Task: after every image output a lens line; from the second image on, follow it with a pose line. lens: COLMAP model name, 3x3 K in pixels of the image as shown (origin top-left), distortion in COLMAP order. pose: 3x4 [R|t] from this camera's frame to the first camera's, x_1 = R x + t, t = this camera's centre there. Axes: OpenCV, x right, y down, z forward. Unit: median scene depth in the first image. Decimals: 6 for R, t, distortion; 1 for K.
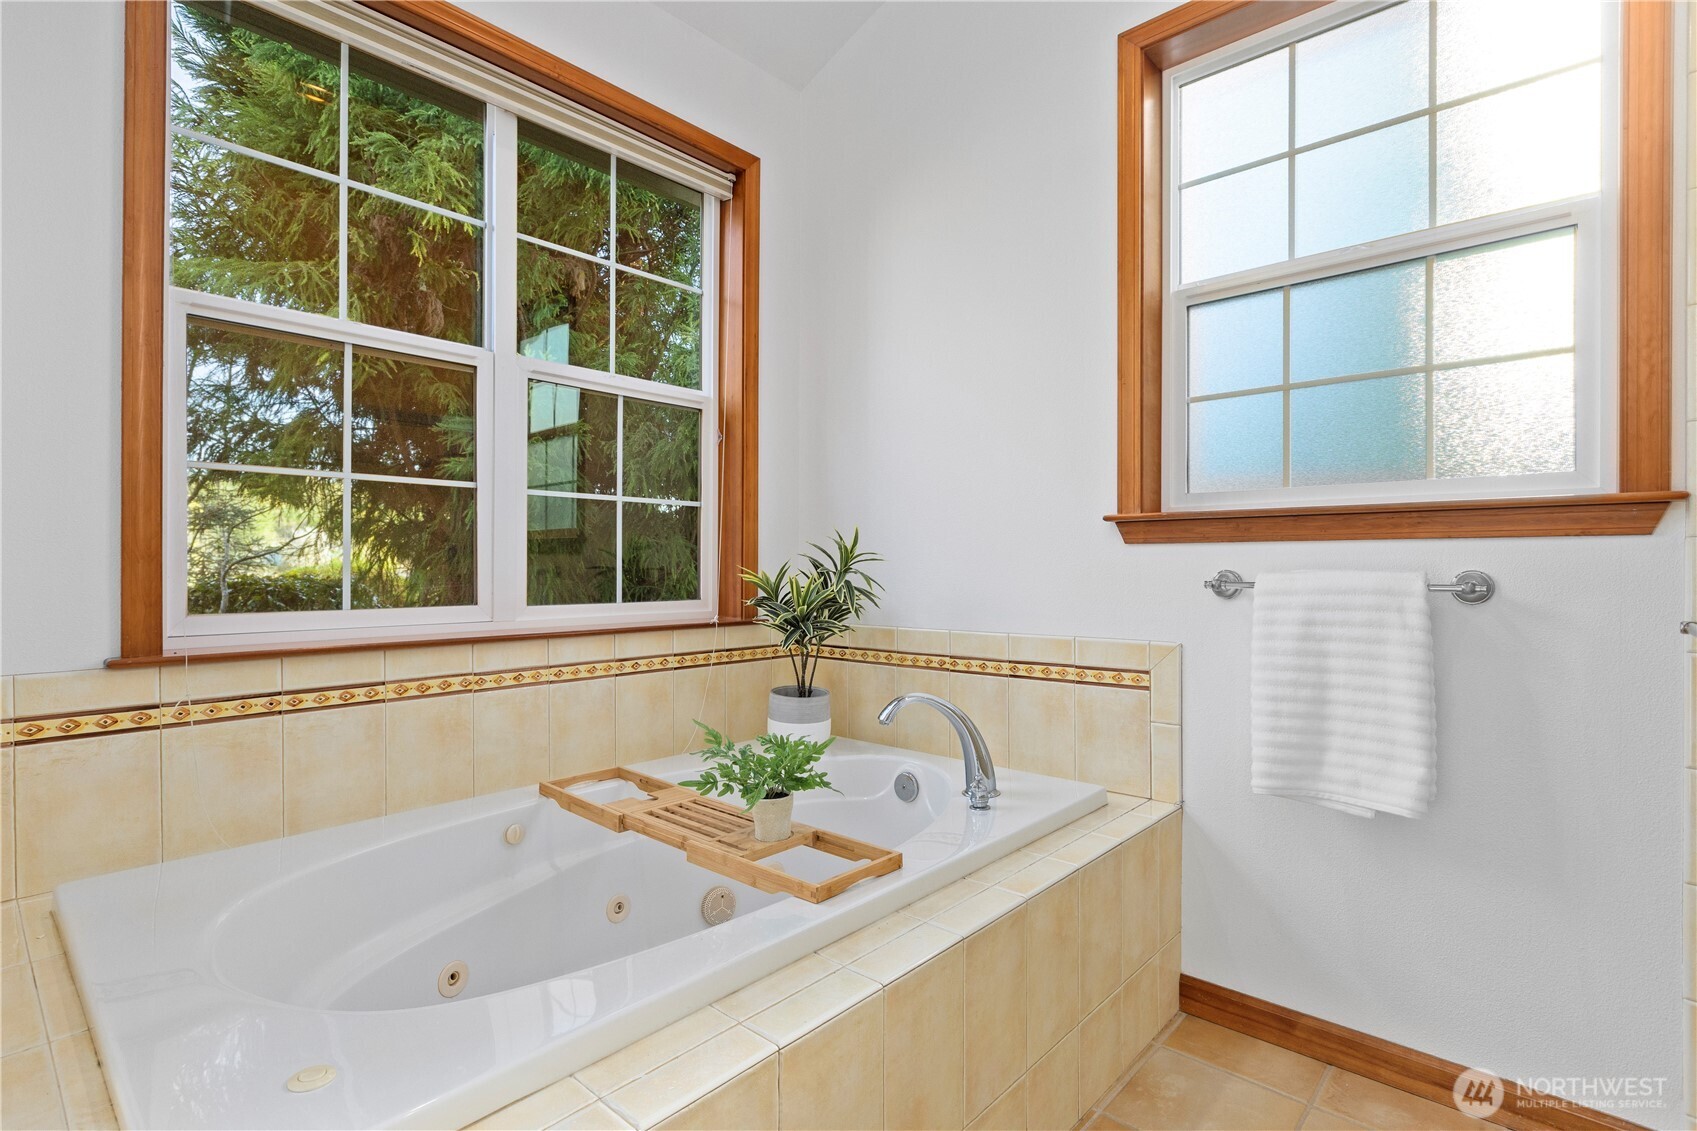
lens RADIAL K [[832.7, 0, 841.4], [0, 832.7, 564.8], [0, 0, 1]] dist [0.003792, -0.001319]
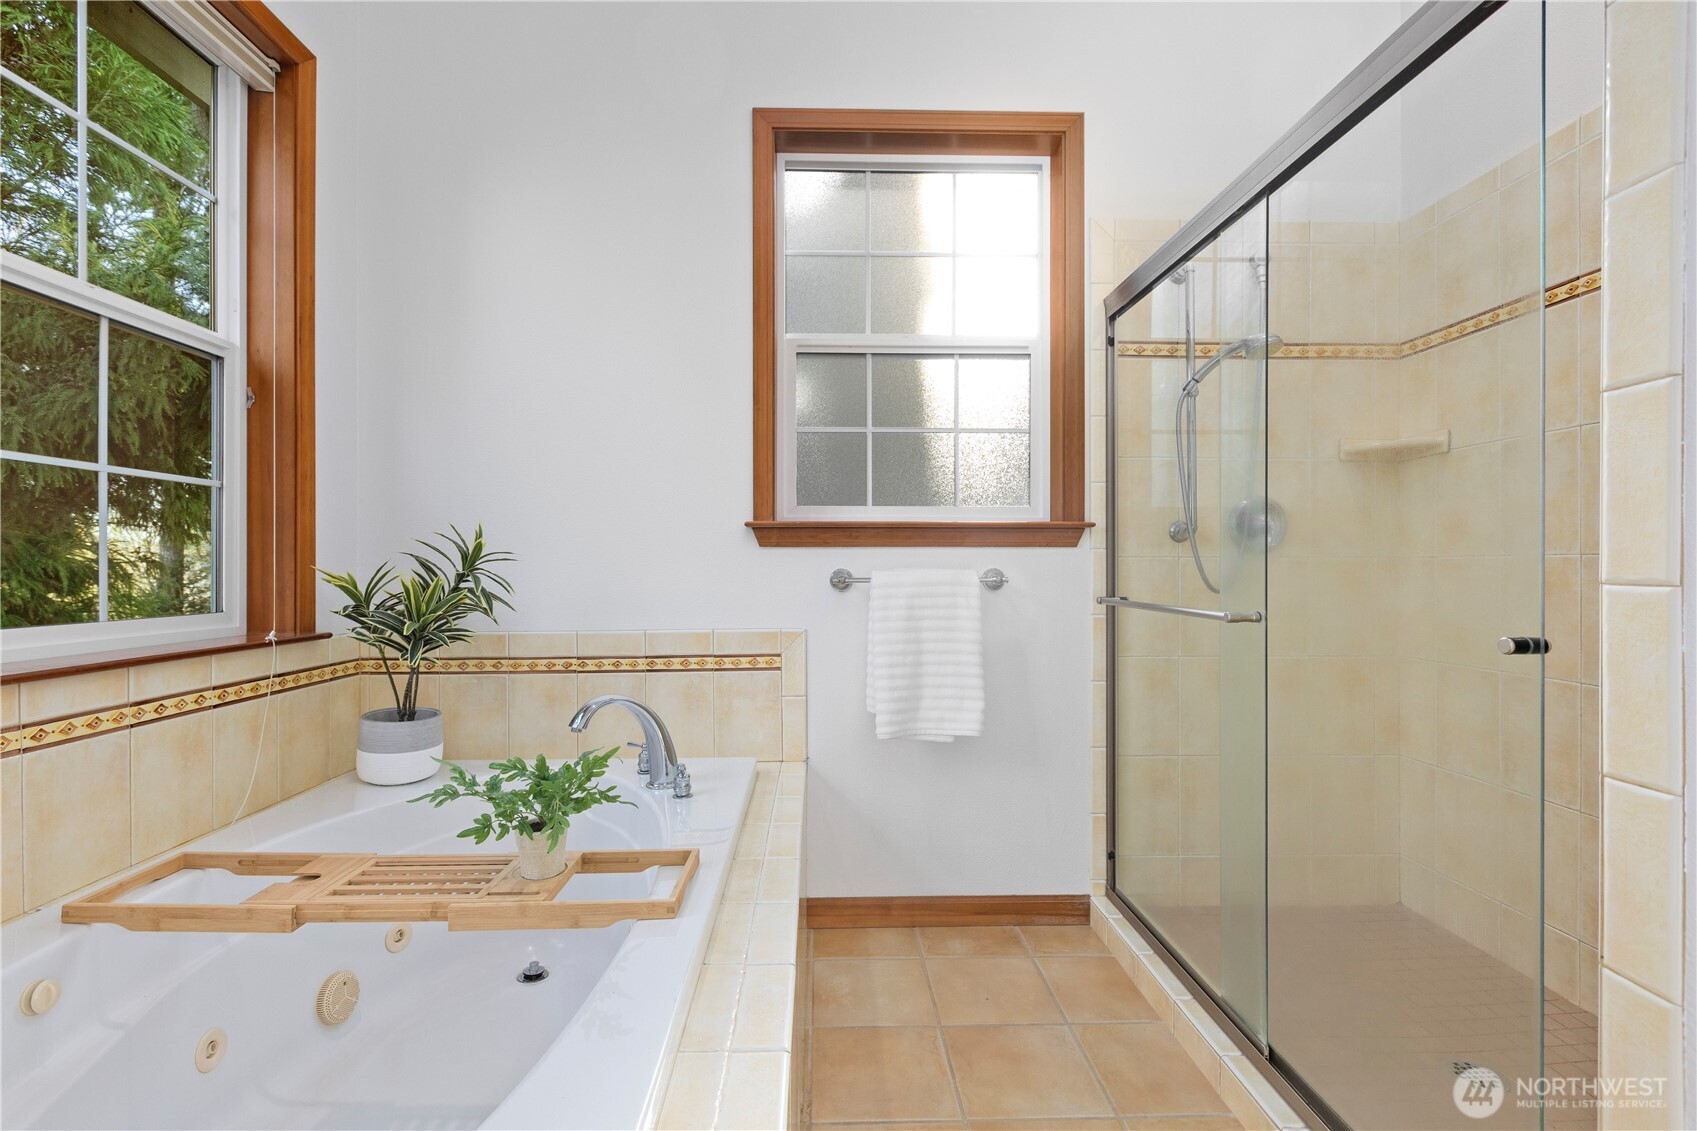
lens RADIAL K [[769.2, 0, 843.3], [0, 769.2, 565.8], [0, 0, 1]] dist [0.004440, -0.000179]
pose [[0.712463, -0.001295, 0.701709, -0.383672], [0.000509, 0.999999, 0.001328, -0.000031], [-0.701710, -0.000589, 0.712463, 0.172770]]
